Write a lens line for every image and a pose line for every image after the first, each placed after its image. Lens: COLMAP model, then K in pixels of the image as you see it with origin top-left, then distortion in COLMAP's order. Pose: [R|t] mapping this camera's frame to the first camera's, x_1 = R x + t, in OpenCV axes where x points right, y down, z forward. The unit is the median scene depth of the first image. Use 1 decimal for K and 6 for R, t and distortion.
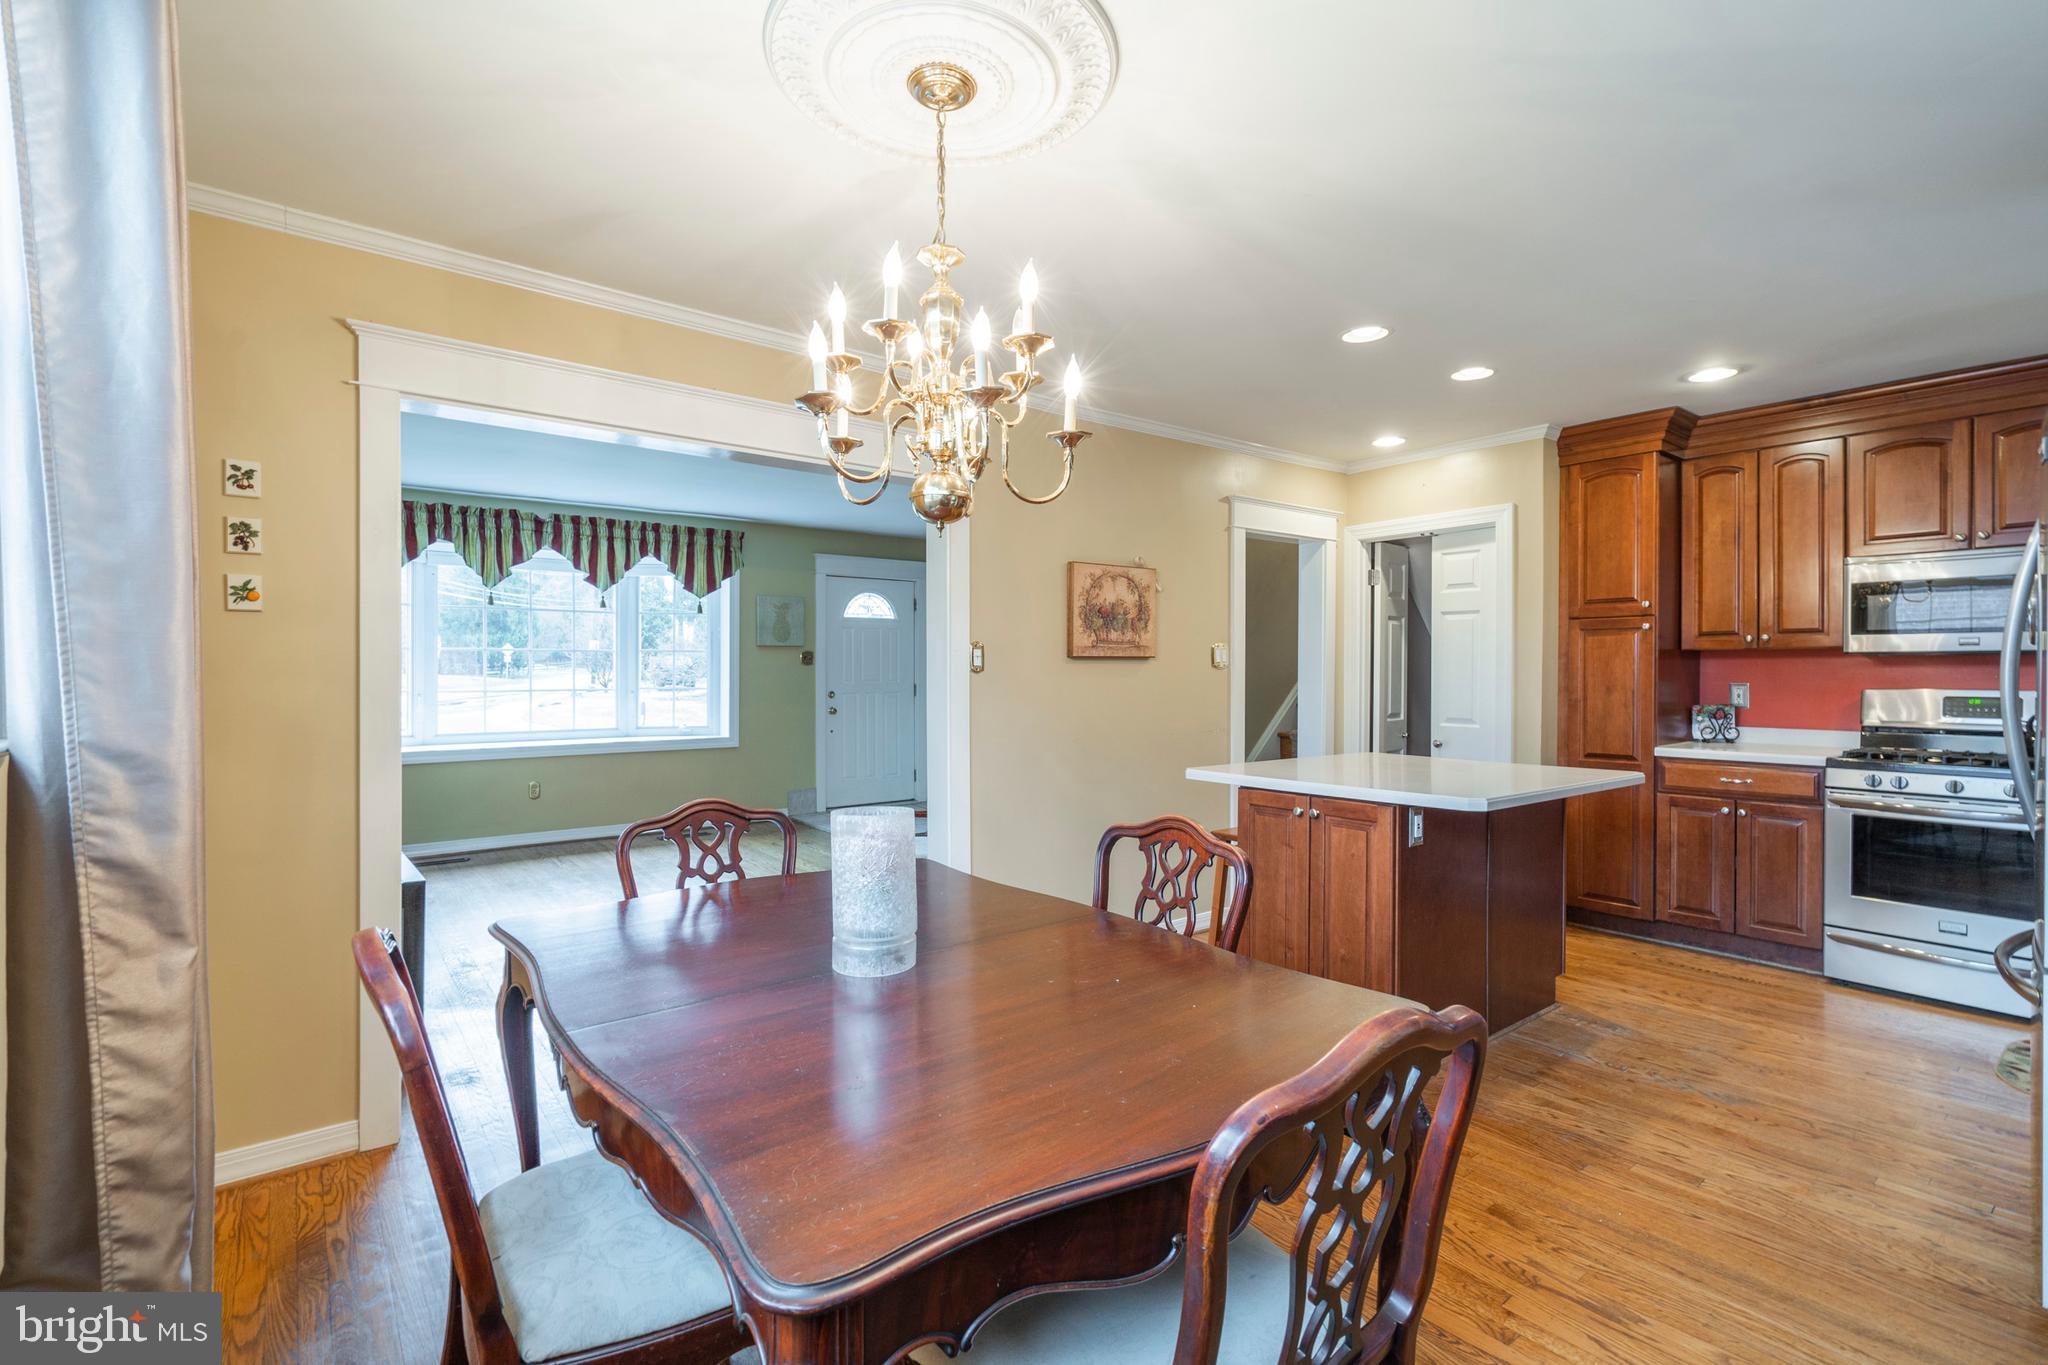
lens RADIAL K [[935.7, 0, 1024.0], [0, 935.7, 682.5], [0, 0, 1]] dist [-0.015285, -0.000308]
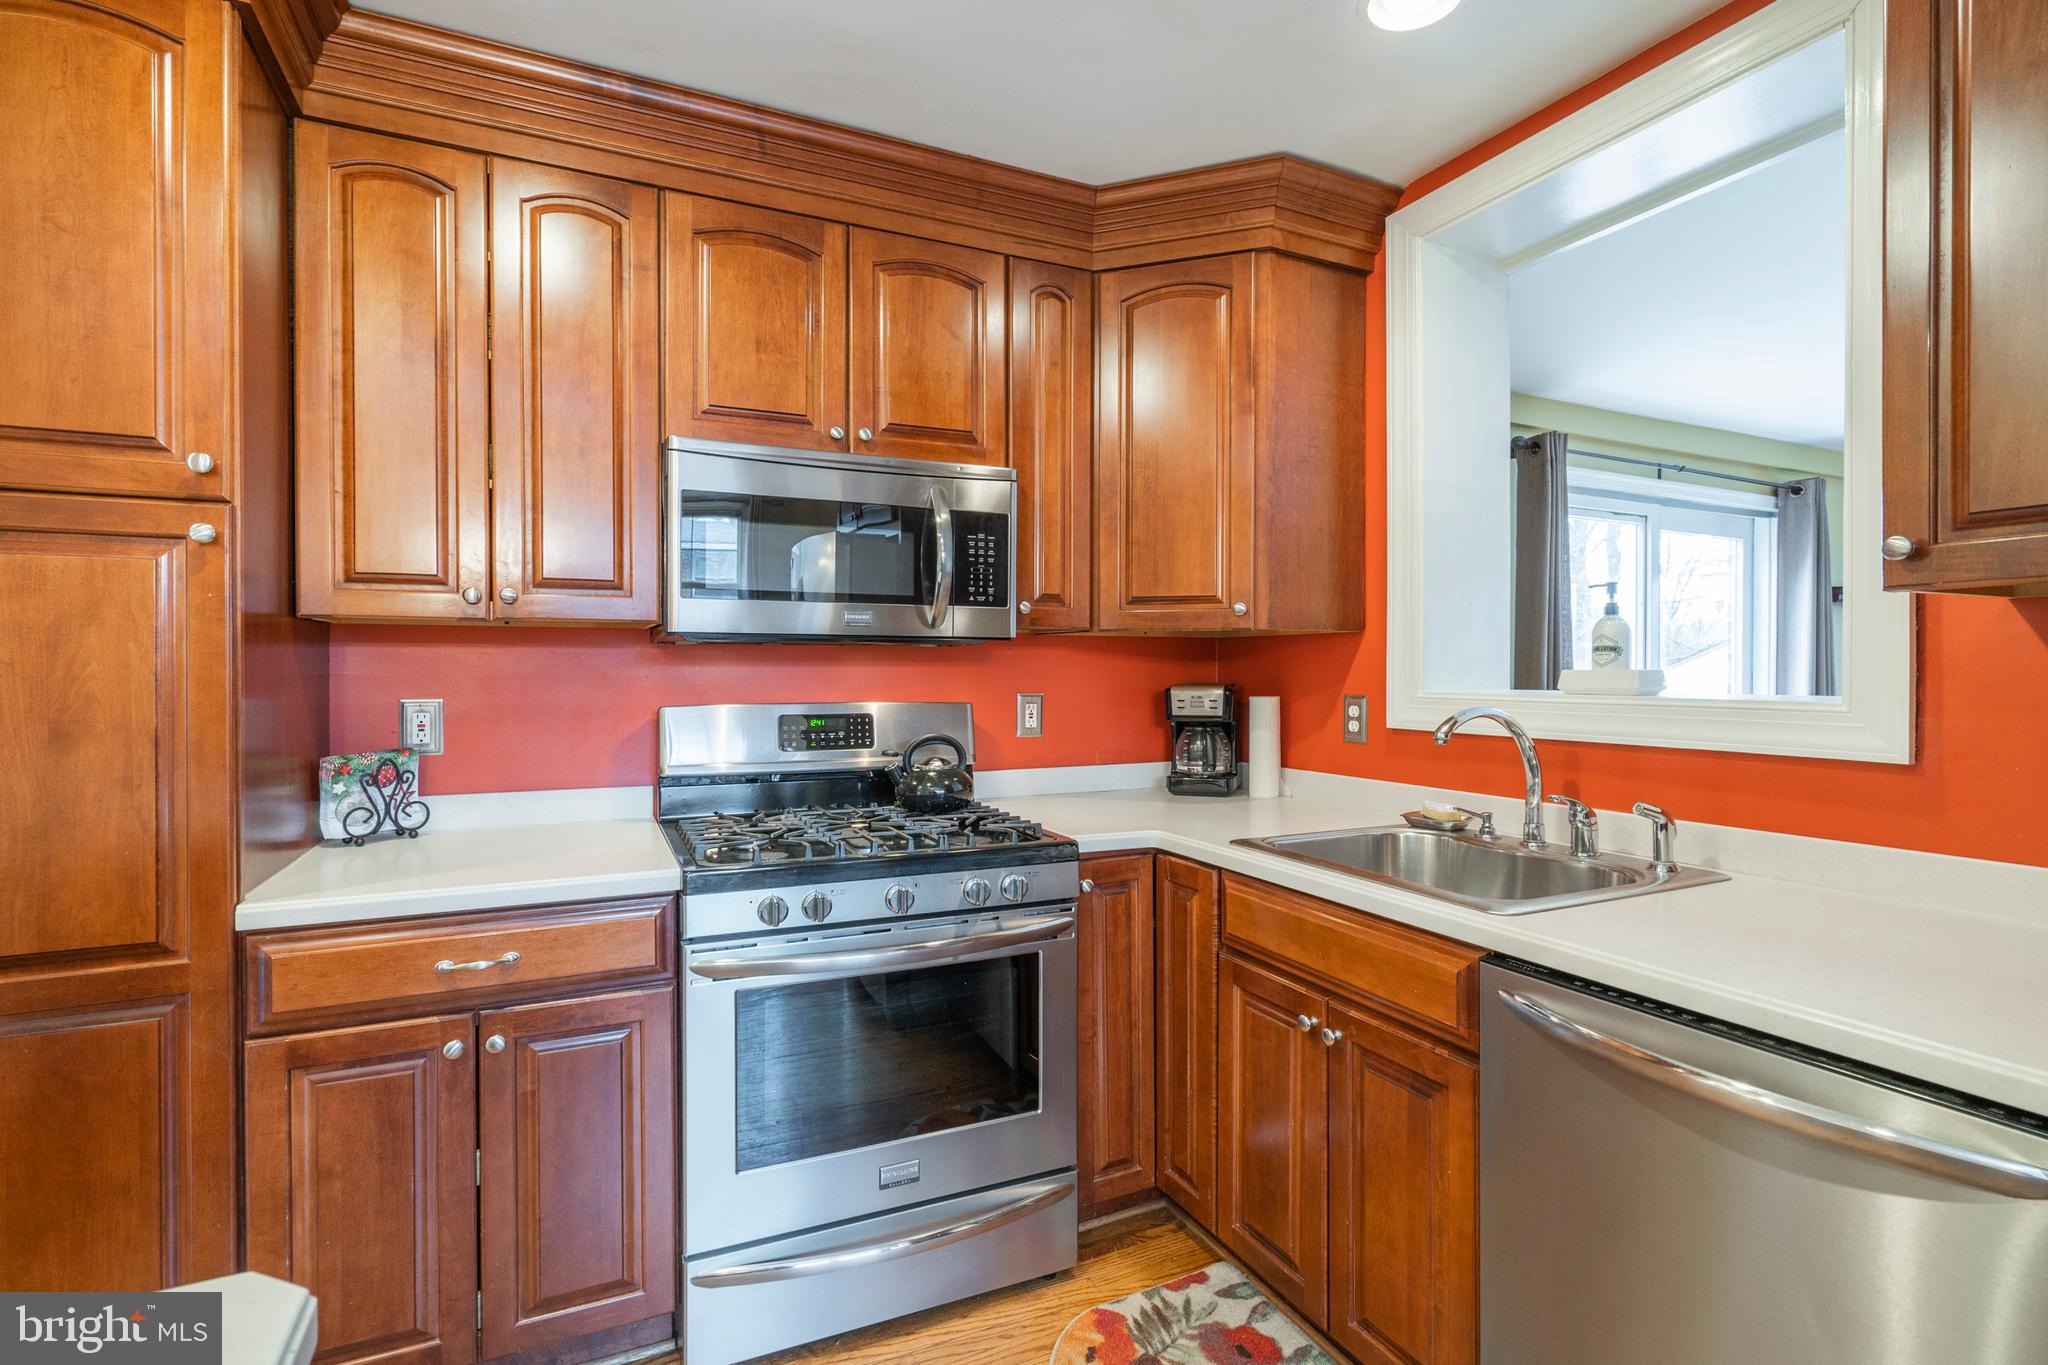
lens RADIAL K [[927.8, 0, 1033.3], [0, 927.8, 672.7], [0, 0, 1]] dist [-0.003009, -0.000536]
pose [[0.212265, -0.001939, 0.977210, 0.421787], [0.015905, 0.999872, -0.001471, -0.007638], [-0.977083, 0.015855, 0.212269, 0.657256]]
